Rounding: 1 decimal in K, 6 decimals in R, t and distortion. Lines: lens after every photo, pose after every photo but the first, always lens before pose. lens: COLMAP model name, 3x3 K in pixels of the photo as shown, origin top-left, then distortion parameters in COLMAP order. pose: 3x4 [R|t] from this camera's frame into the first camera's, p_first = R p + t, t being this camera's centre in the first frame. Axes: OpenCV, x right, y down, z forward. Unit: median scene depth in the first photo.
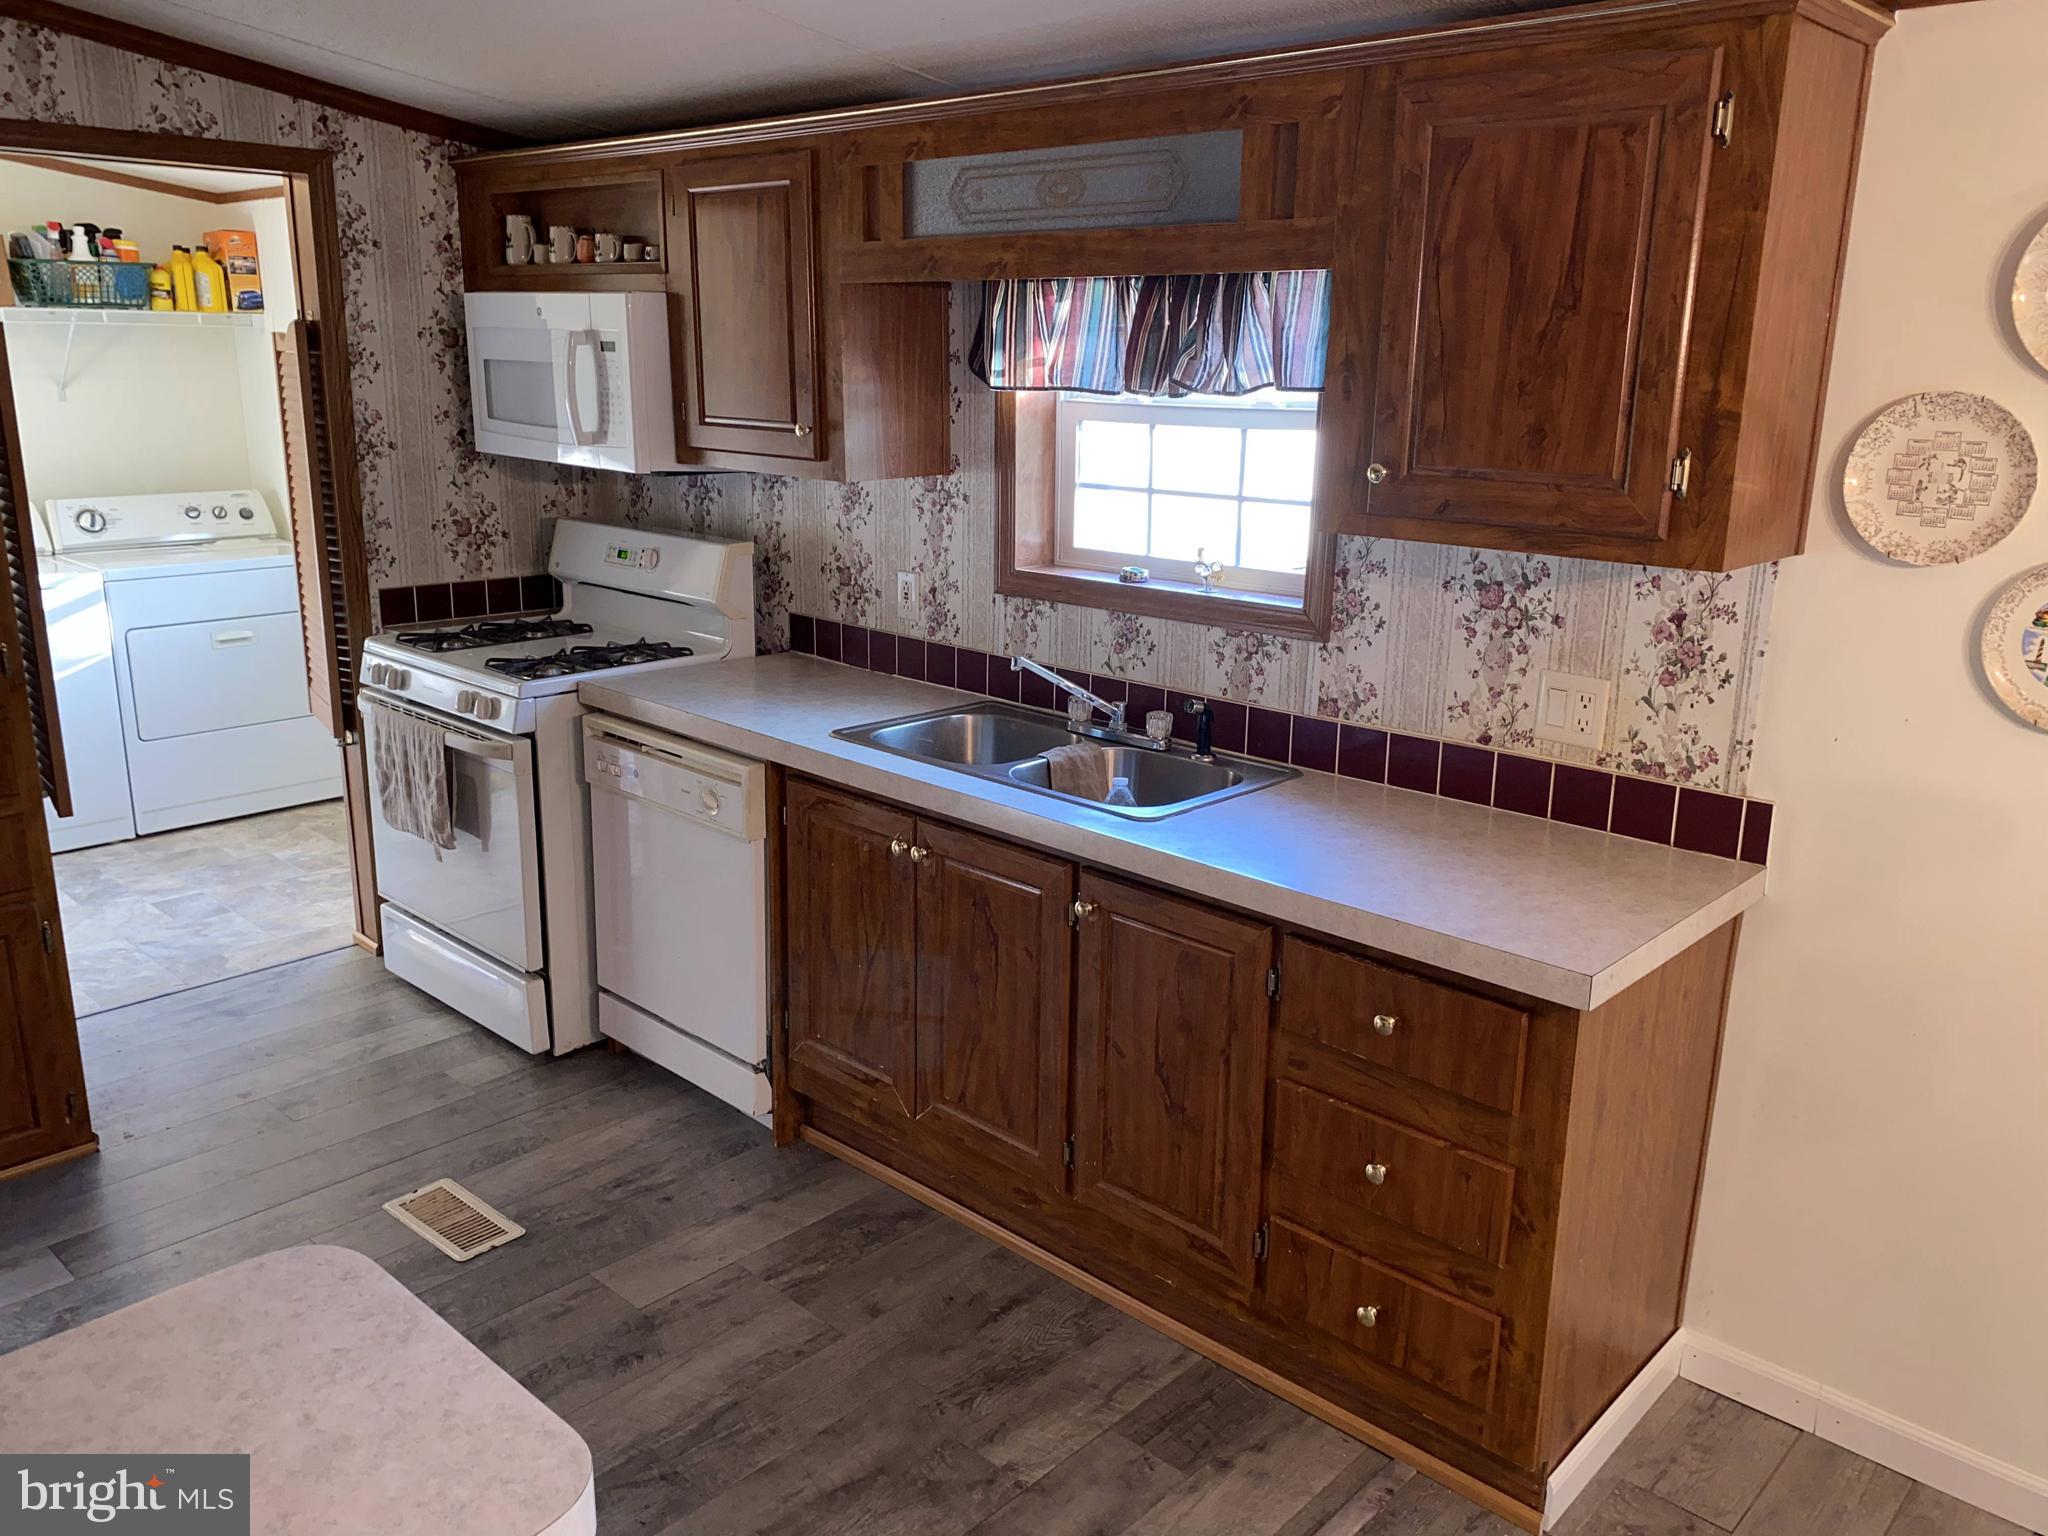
lens RADIAL K [[1560.1, 0, 1024.0], [0, 1560.1, 768.0], [0, 0, 1]] dist [0.008297, -0.000713]
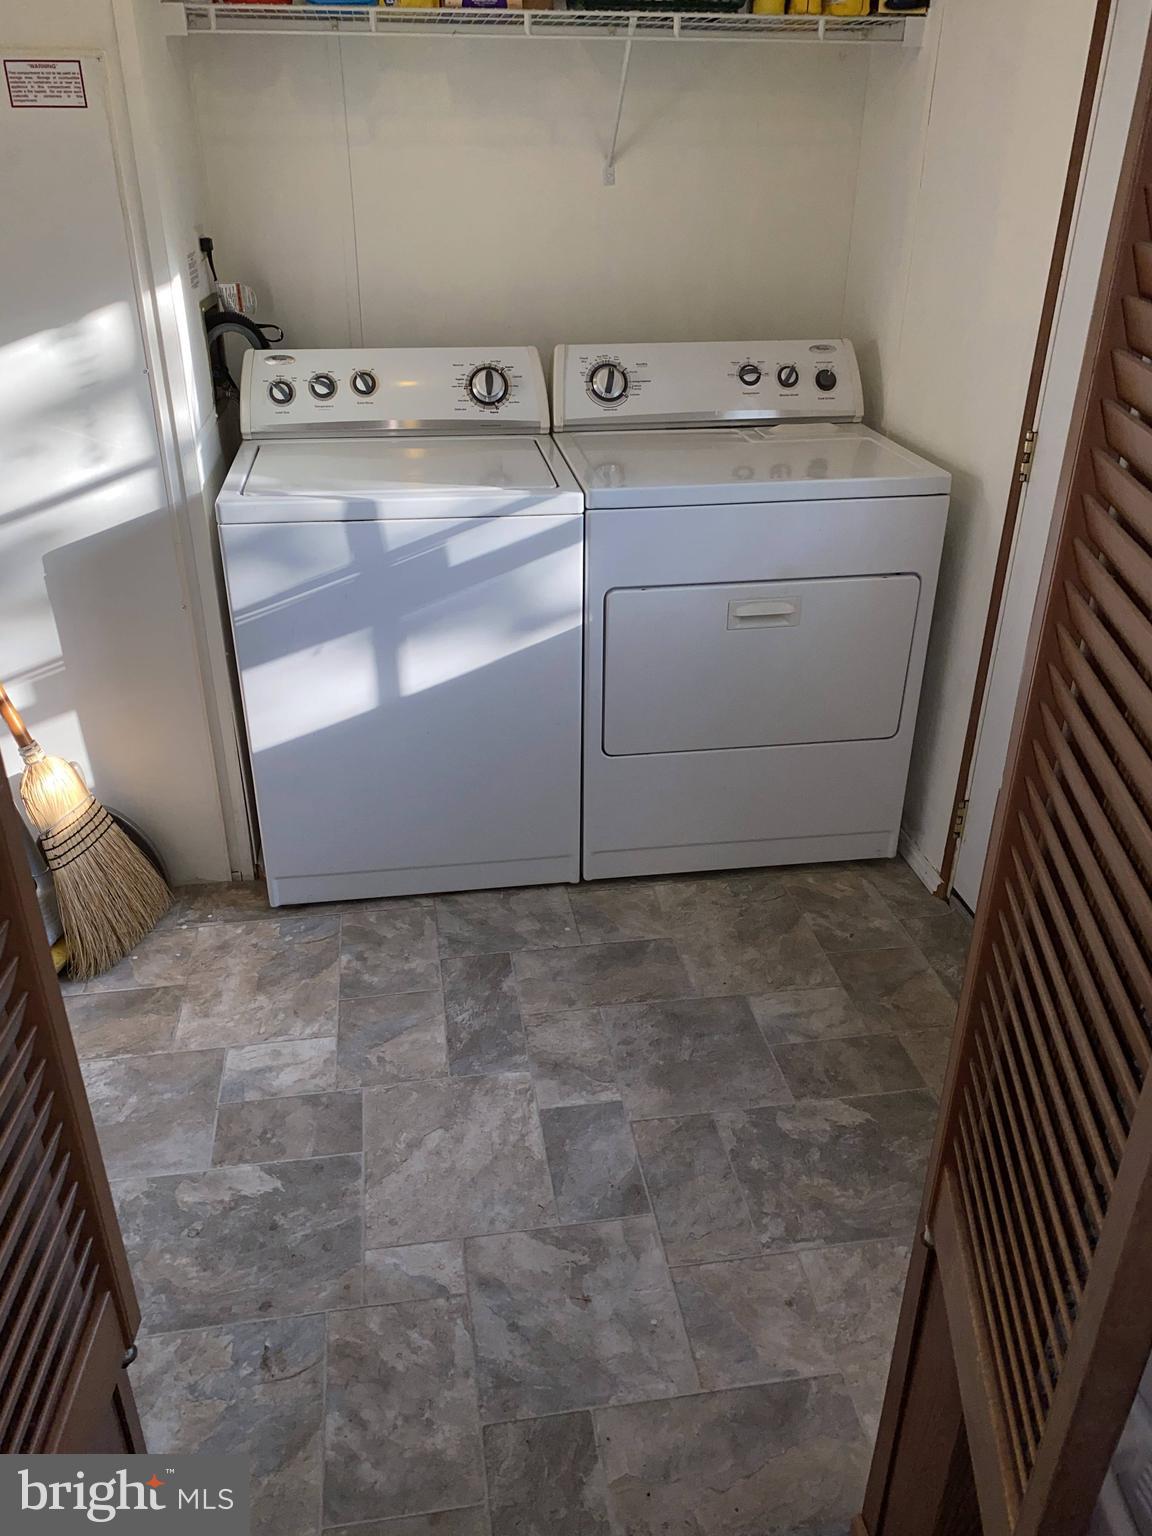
lens RADIAL K [[1170.1, 0, 576.0], [0, 1170.1, 768.0], [0, 0, 1]] dist [0.008297, -0.000713]
pose [[0.792841, 0.270044, -0.546333, -0.301643], [-0.146946, 0.954727, 0.258657, -0.130939], [0.591447, -0.124793, 0.796628, 0.593226]]
